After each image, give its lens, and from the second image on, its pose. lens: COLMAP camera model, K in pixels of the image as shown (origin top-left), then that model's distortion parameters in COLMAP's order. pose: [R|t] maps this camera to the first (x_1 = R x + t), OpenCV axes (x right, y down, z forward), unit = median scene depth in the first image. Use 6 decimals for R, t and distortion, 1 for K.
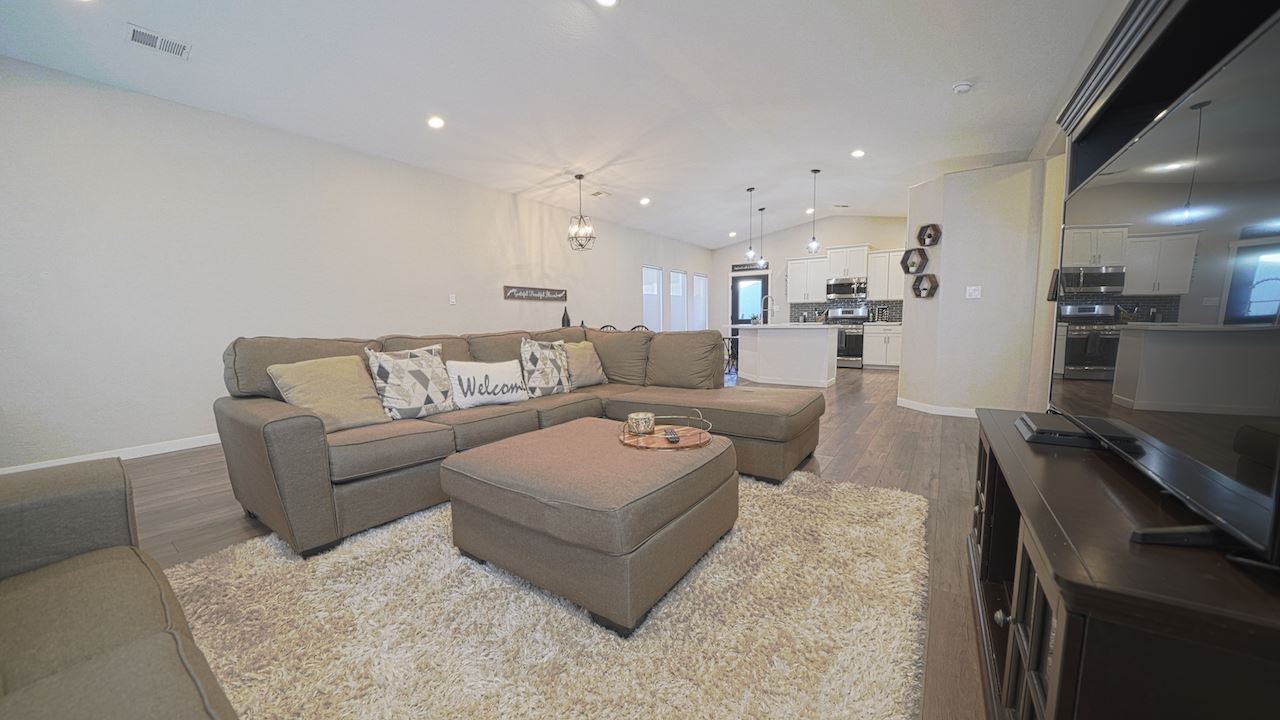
lens RADIAL K [[440.8, 0, 637.0], [0, 440.8, 368.6], [0, 0, 1]] dist [-0.011725, -0.000130]
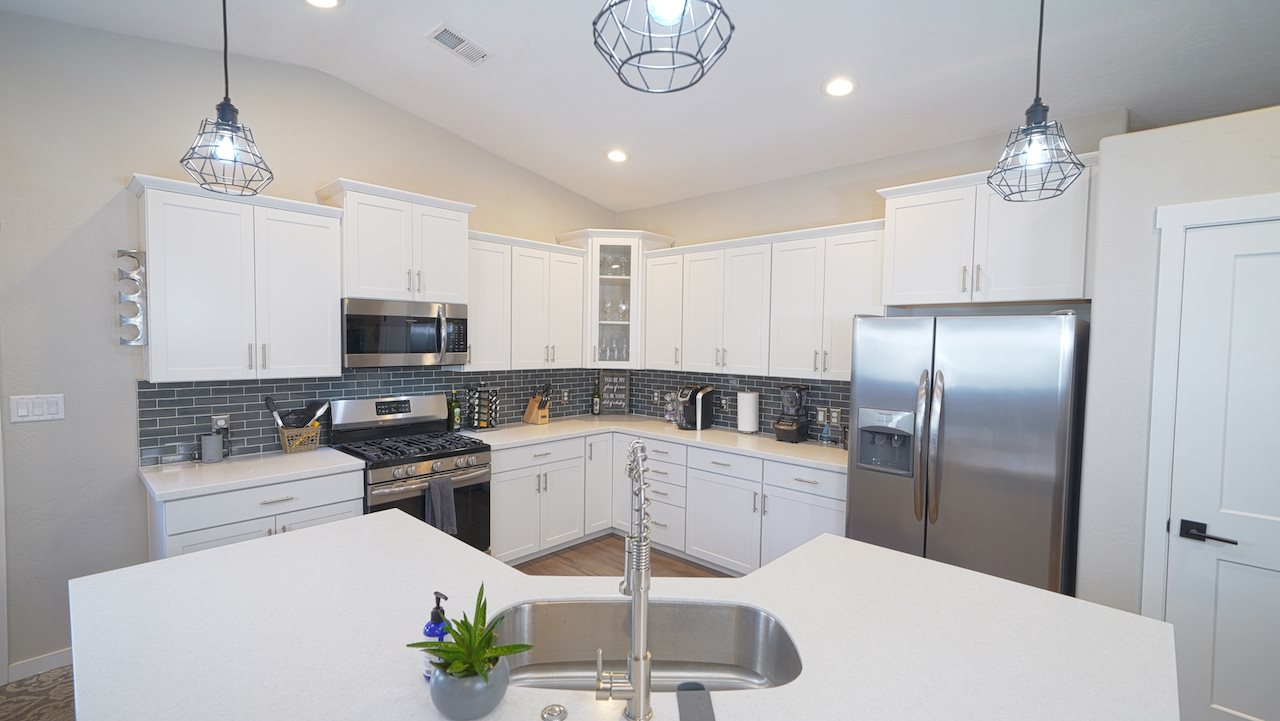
lens RADIAL K [[553.3, 0, 636.6], [0, 553.3, 365.7], [0, 0, 1]] dist [0.012596, 0.000442]
pose [[0.138098, -0.035621, 0.989778, 0.144807], [0.093195, 0.995386, 0.022820, -0.191092], [-0.986024, 0.089091, 0.140781, 0.978246]]
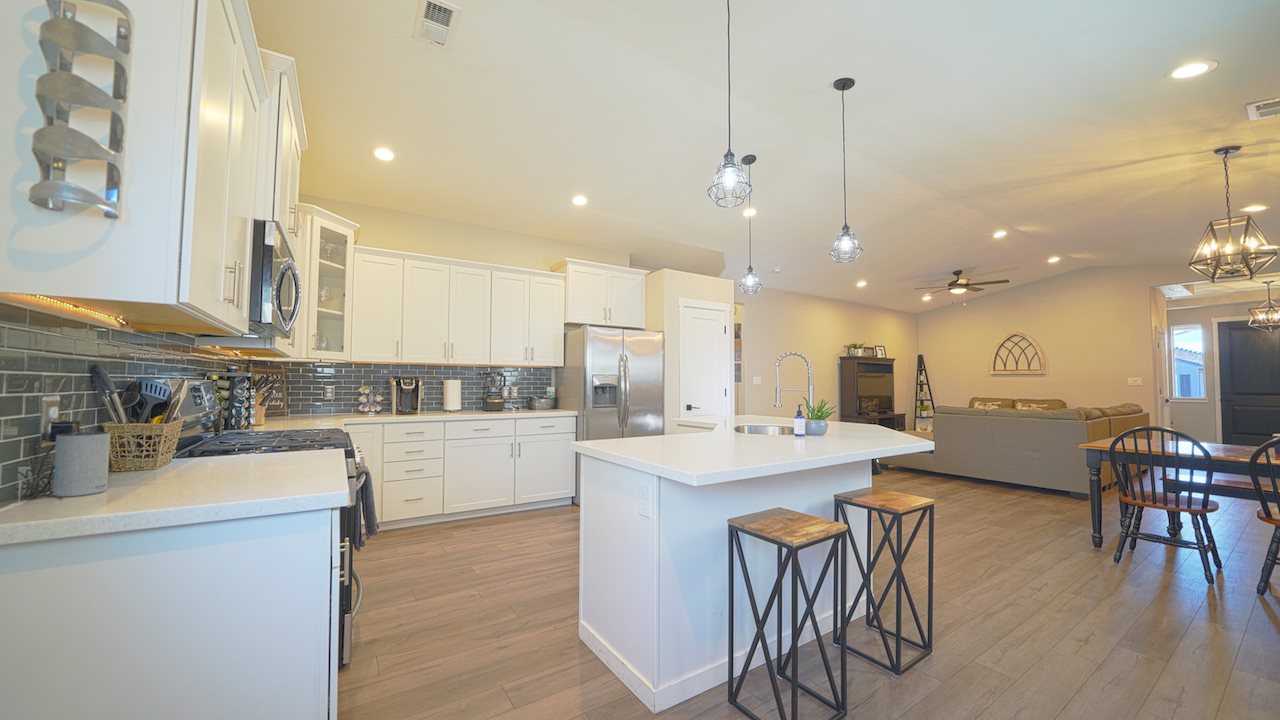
lens RADIAL K [[461.2, 0, 640.1], [0, 461.2, 362.1], [0, 0, 1]] dist [-0.000396, -0.000003]
pose [[-0.926920, 0.020005, 0.374726, 0.266902], [0.044862, 0.997324, 0.057727, -0.186988], [-0.372568, 0.070319, -0.925337, 1.408124]]
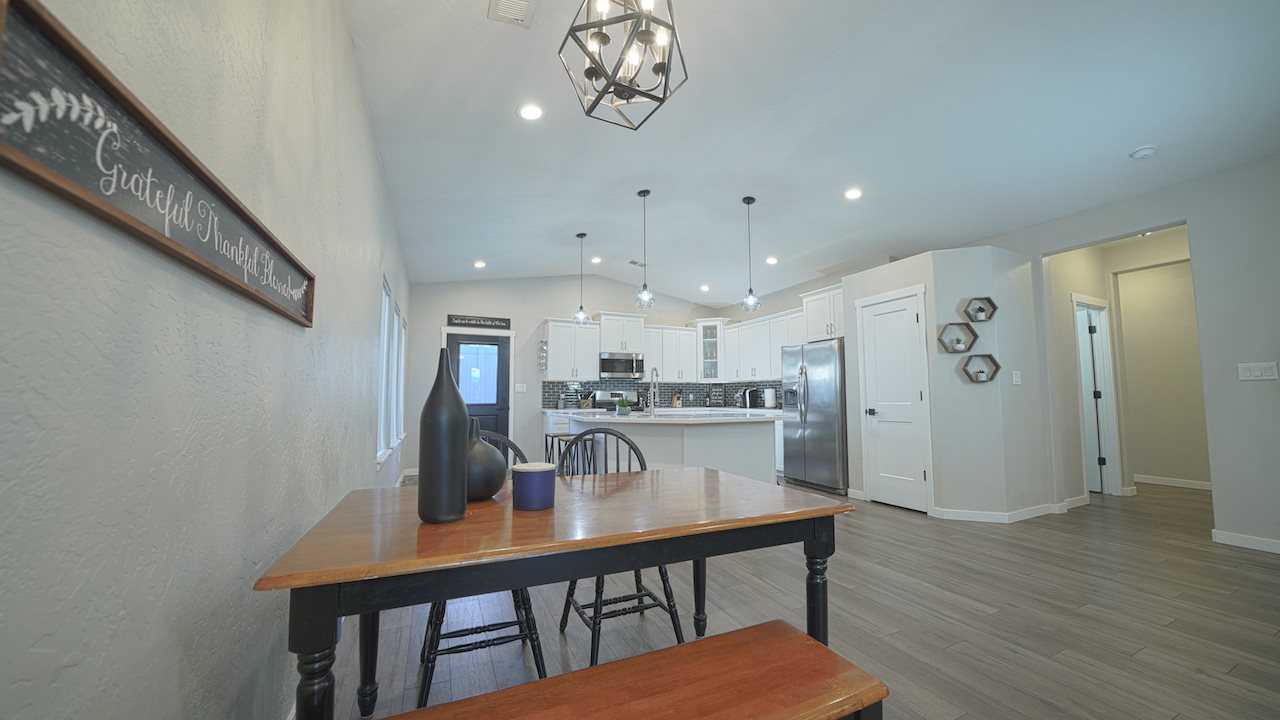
lens RADIAL K [[440.8, 0, 636.8], [0, 440.8, 363.6], [0, 0, 1]] dist [-0.011725, -0.000130]
pose [[0.506344, 0.076387, 0.858941, -0.244331], [0.093431, 0.985345, -0.142706, -0.086010], [-0.857255, 0.152510, 0.491787, 0.719348]]
